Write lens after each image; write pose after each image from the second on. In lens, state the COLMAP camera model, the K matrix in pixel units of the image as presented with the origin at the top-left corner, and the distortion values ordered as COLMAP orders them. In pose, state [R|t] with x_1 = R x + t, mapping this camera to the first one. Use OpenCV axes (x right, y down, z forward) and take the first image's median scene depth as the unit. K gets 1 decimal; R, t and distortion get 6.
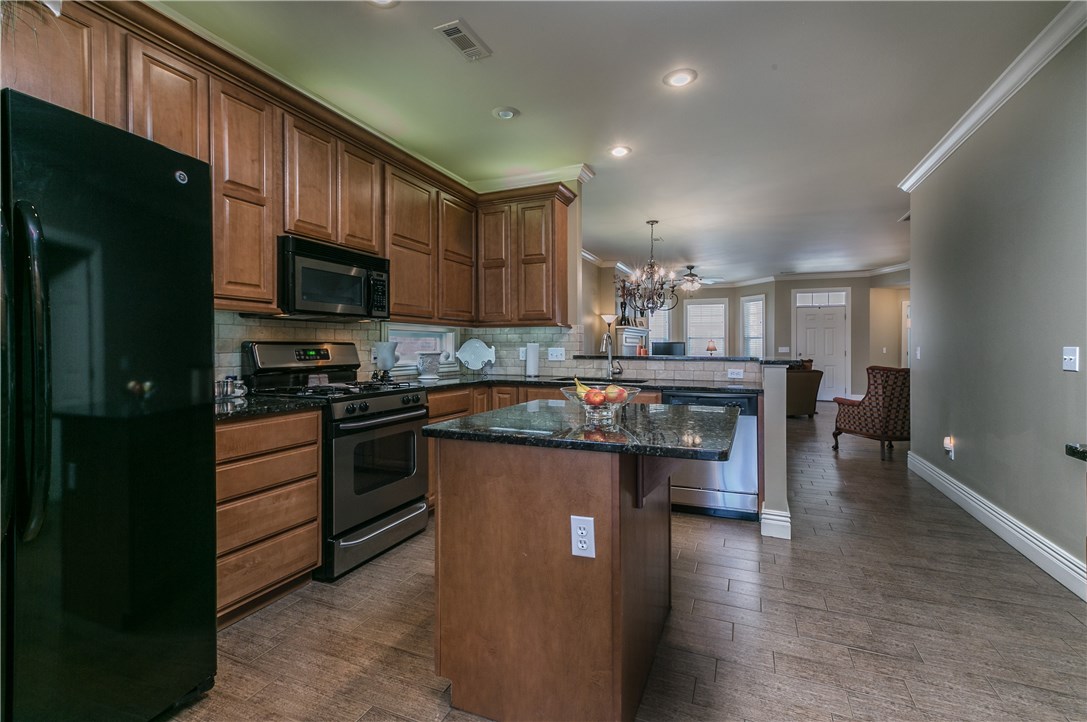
lens RADIAL K [[495.6, 0, 538.3], [0, 495.6, 352.5], [0, 0, 1]] dist [0.012823, 0.000224]
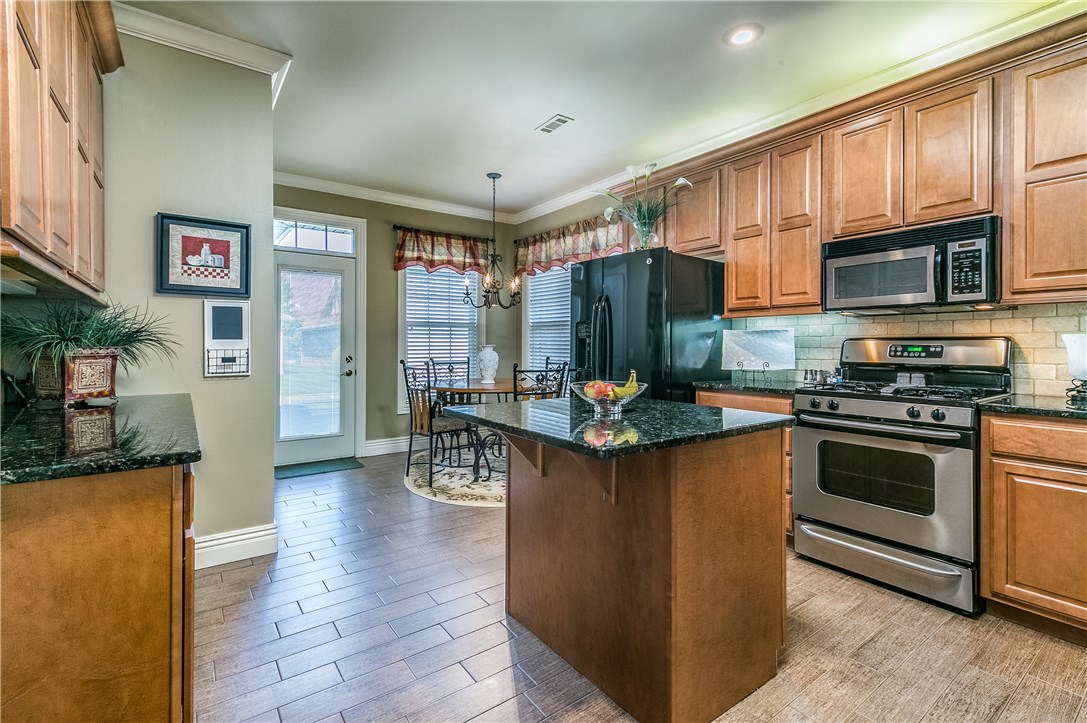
lens RADIAL K [[496.8, 0, 548.5], [0, 496.8, 347.0], [0, 0, 1]] dist [0.010276, -0.000179]
pose [[-0.524095, 0.006108, -0.851638, 0.714969], [-0.012038, 0.999821, 0.014579, -0.009319], [0.851575, 0.017892, -0.523928, 0.968555]]
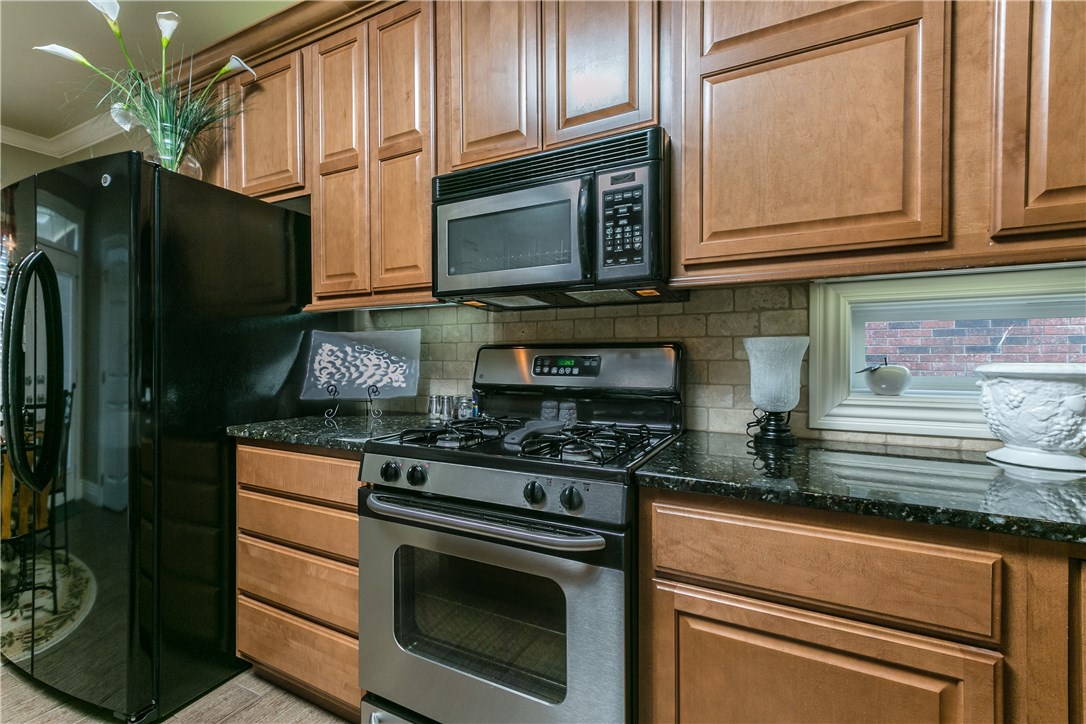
lens RADIAL K [[477.9, 0, 543.0], [0, 477.9, 362.0], [0, 0, 1]] dist [0.002029, -0.000064]
pose [[-0.082768, 0.015502, -0.996448, 0.094460], [-0.014254, 0.999758, 0.016738, -0.009609], [0.996467, 0.015589, -0.082527, 1.086571]]
